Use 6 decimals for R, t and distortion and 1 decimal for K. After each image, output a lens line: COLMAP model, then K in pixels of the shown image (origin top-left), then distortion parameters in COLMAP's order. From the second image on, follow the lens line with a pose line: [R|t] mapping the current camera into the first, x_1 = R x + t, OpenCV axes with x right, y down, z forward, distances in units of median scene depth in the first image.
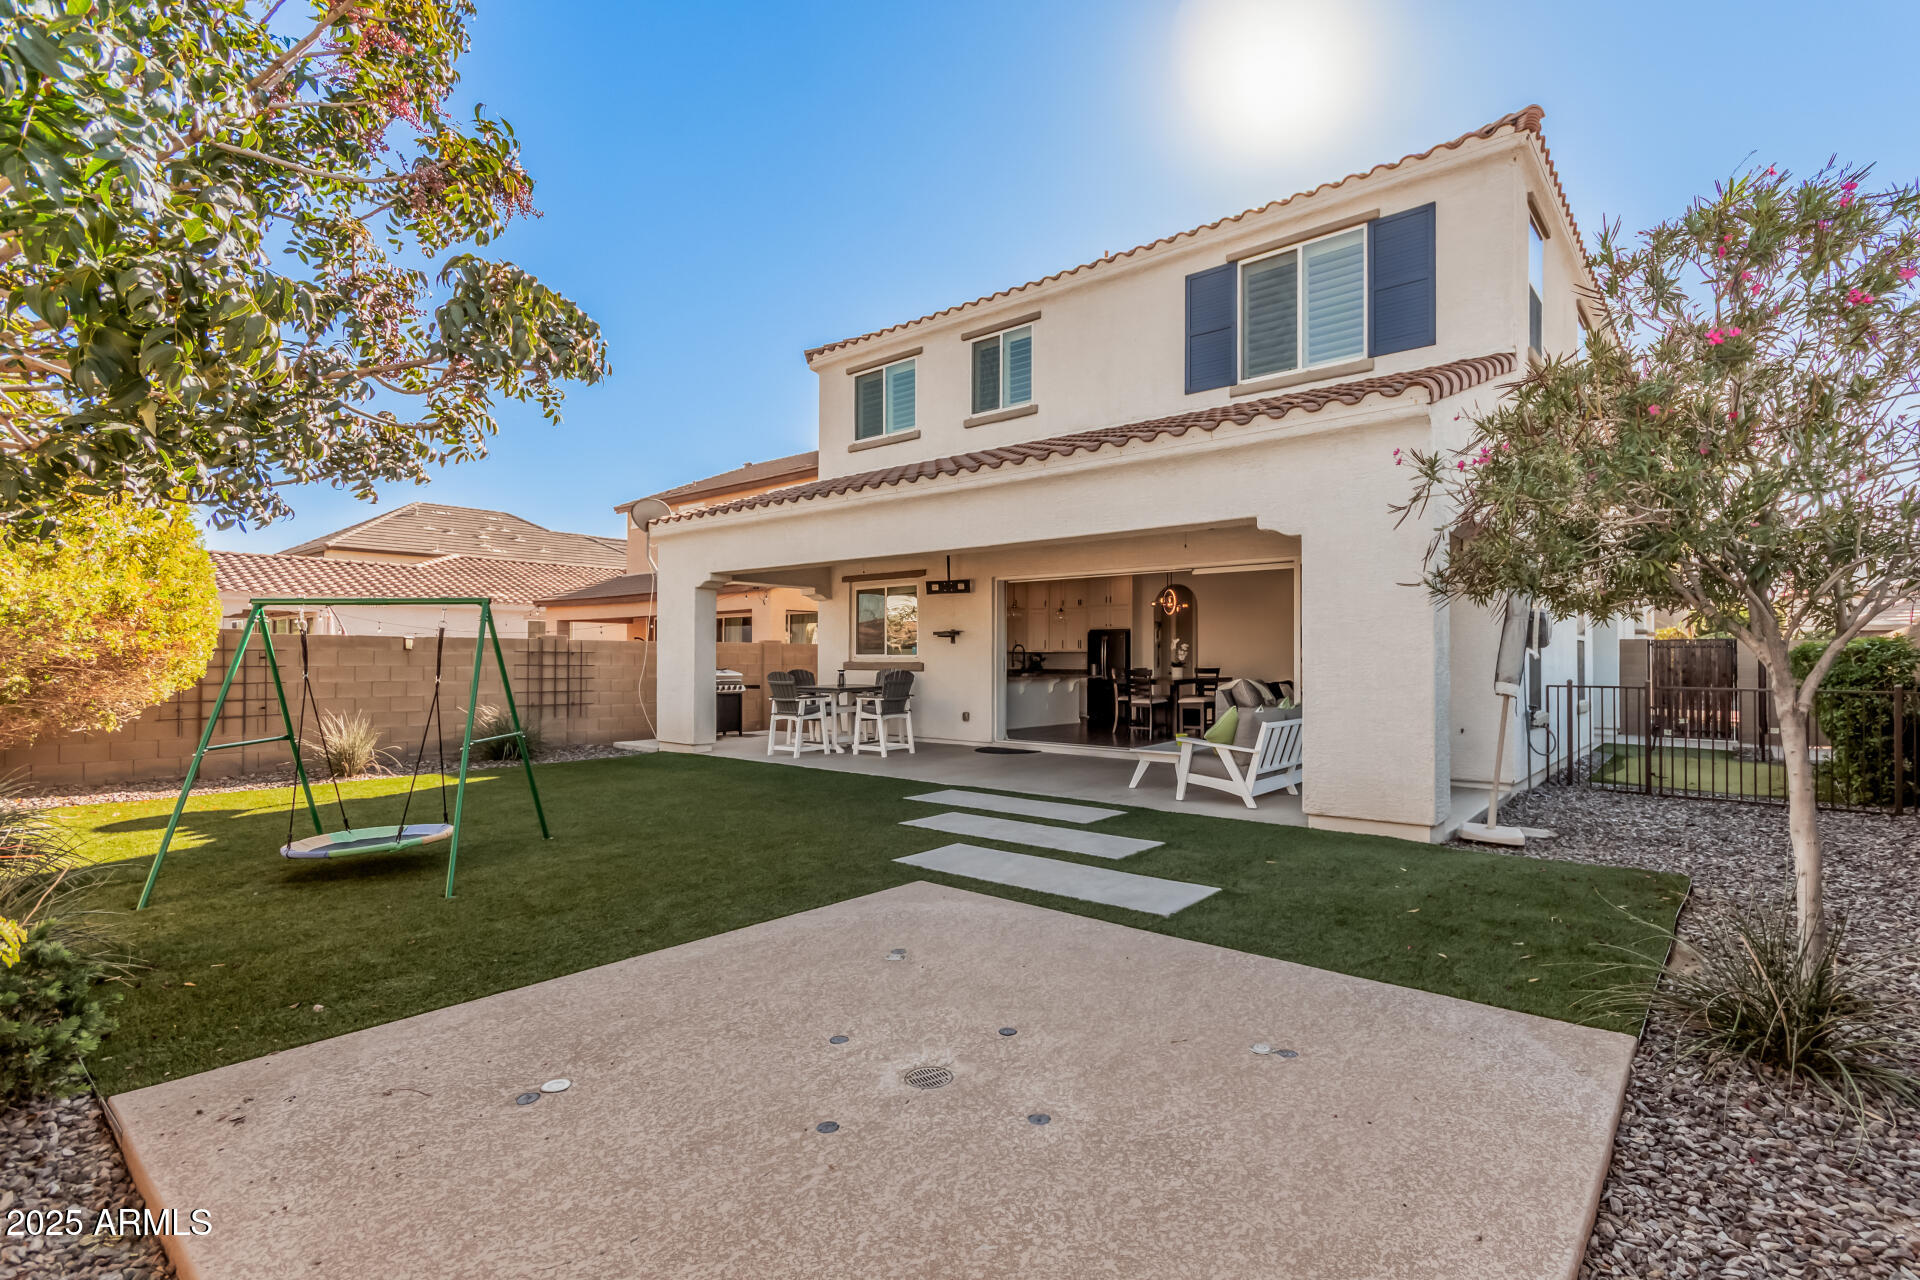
lens RADIAL K [[906.0, 0, 969.5], [0, 906.0, 652.4], [0, 0, 1]] dist [0.000122, 0.000537]
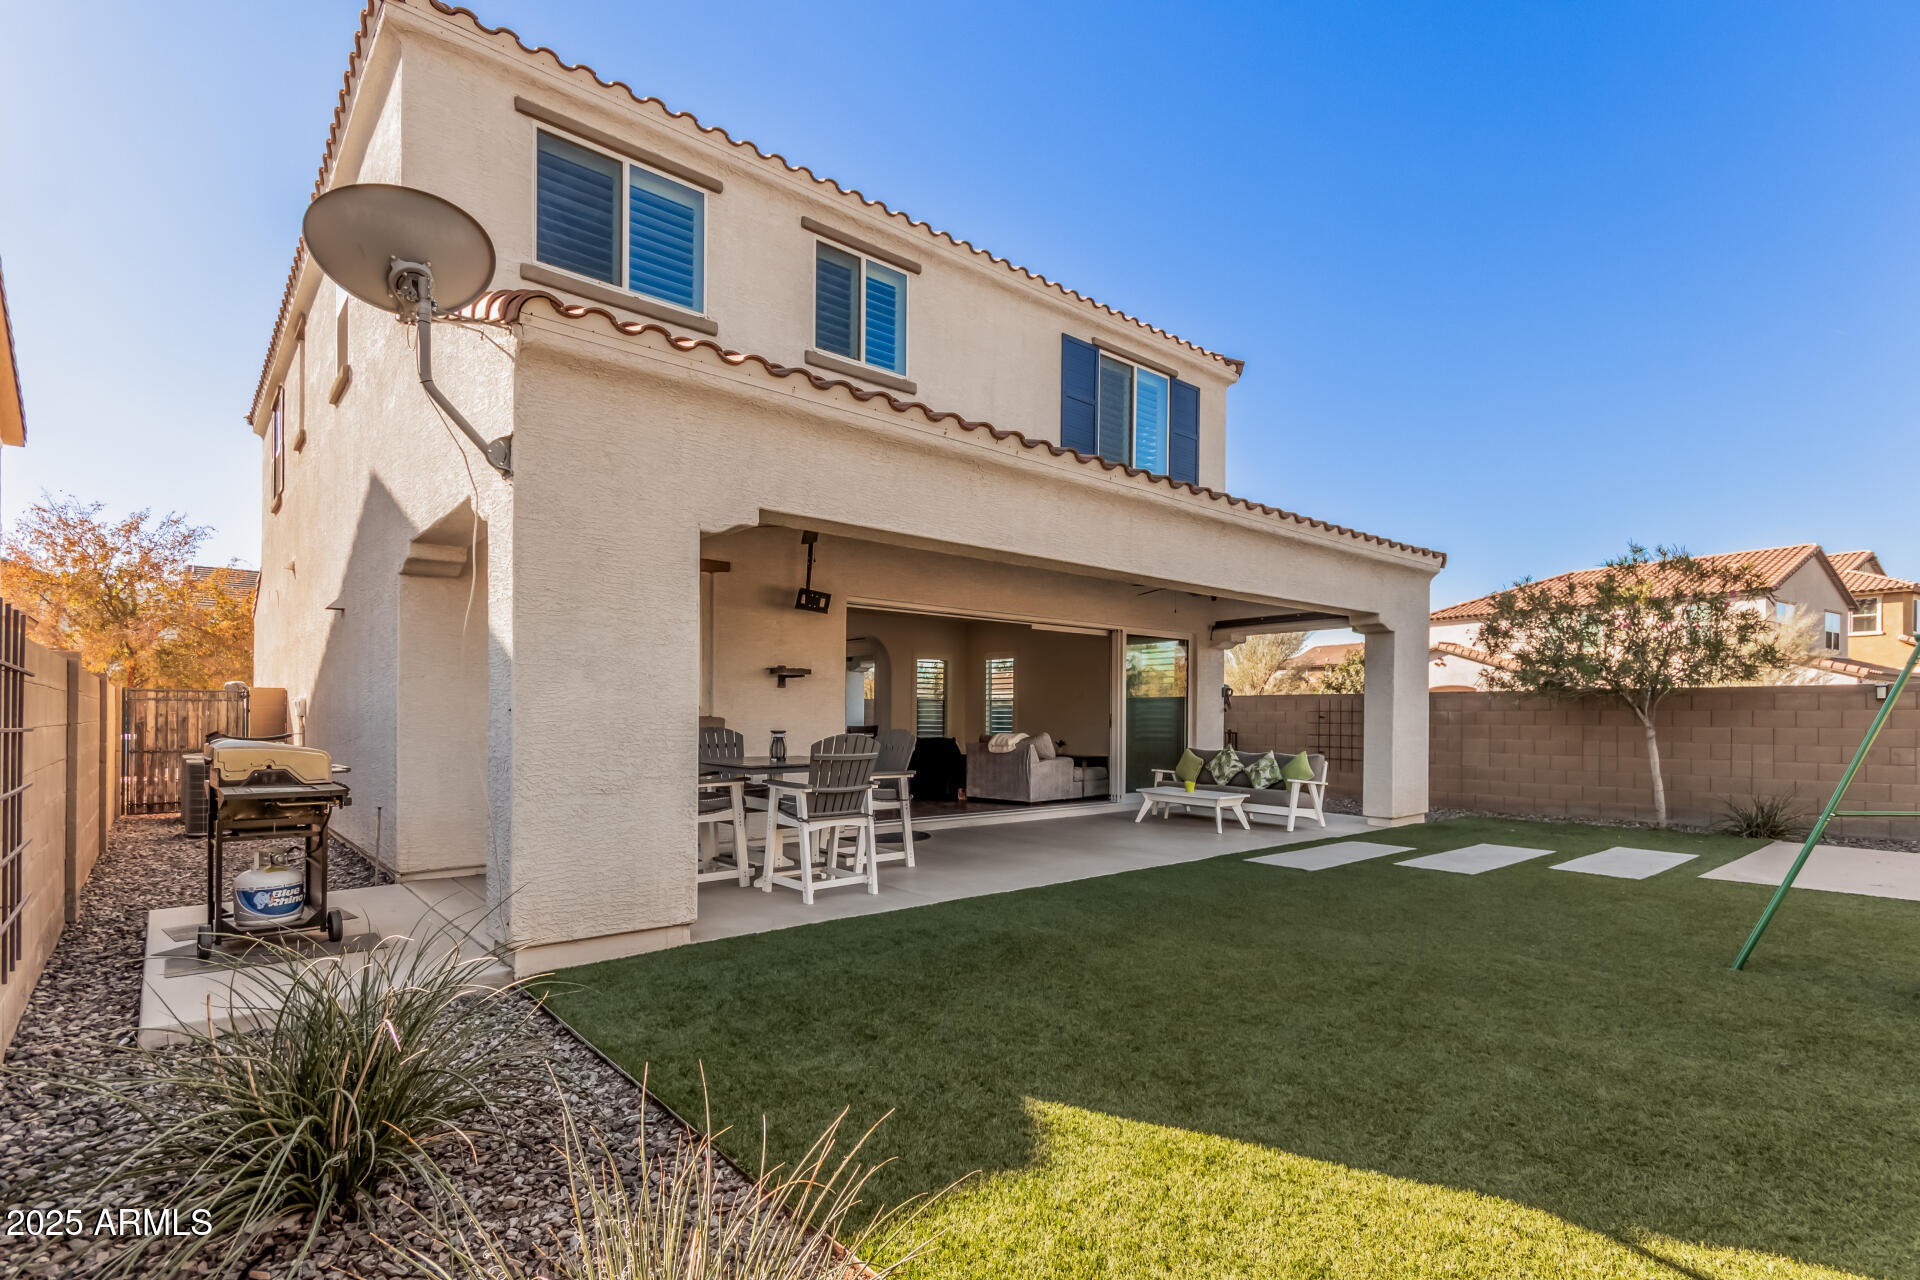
lens RADIAL K [[930.0, 0, 963.8], [0, 930.0, 717.4], [0, 0, 1]] dist [0.000711, 0.000087]
pose [[0.142441, -0.000541, 0.989803, -0.670127], [-0.008064, 0.999966, 0.001707, 0.009011], [-0.989771, -0.008225, 0.142431, 0.801271]]
